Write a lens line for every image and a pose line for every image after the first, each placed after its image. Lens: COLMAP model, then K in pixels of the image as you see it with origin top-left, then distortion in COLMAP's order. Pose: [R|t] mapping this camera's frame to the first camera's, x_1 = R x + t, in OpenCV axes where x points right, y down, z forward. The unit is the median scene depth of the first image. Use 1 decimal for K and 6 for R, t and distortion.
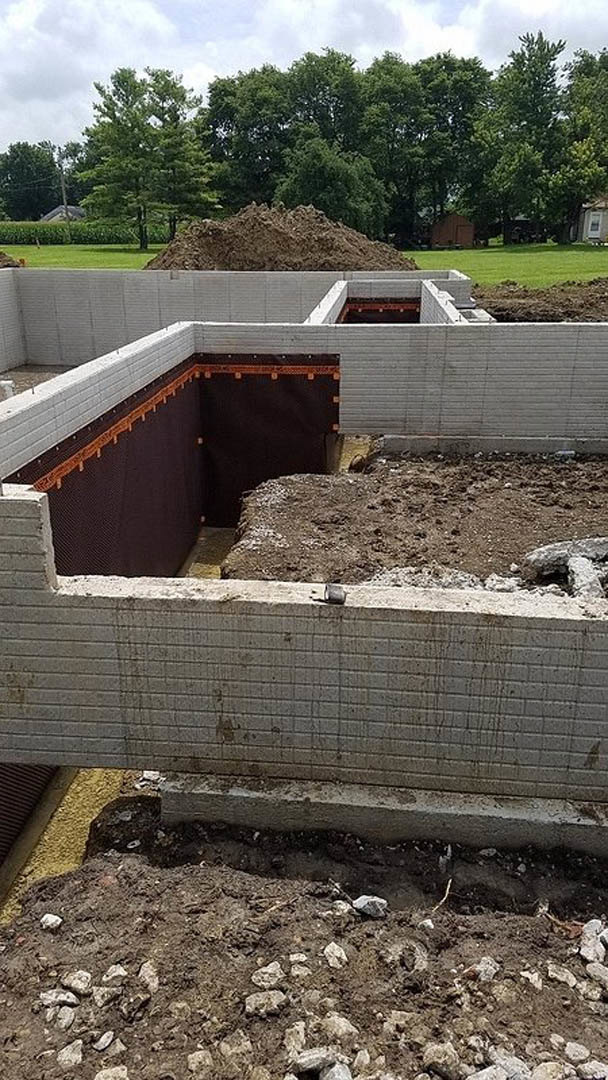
lens RADIAL K [[822.0, 0, 308.2], [0, 822.0, 506.3], [0, 0, 1]] dist [0.096367, -0.123350]
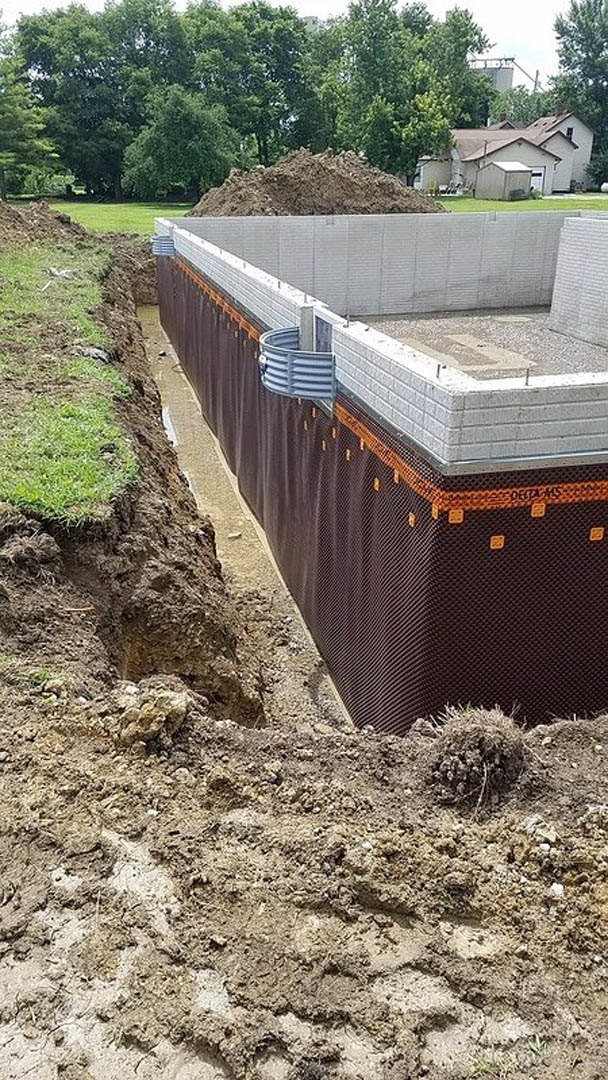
lens RADIAL K [[822.0, 0, 308.2], [0, 822.0, 506.3], [0, 0, 1]] dist [0.096367, -0.123350]
pose [[0.949020, -0.121861, 0.290709, -2.359133], [0.107764, 0.992109, 0.064083, -0.010611], [-0.296224, -0.029488, 0.954663, 0.180174]]
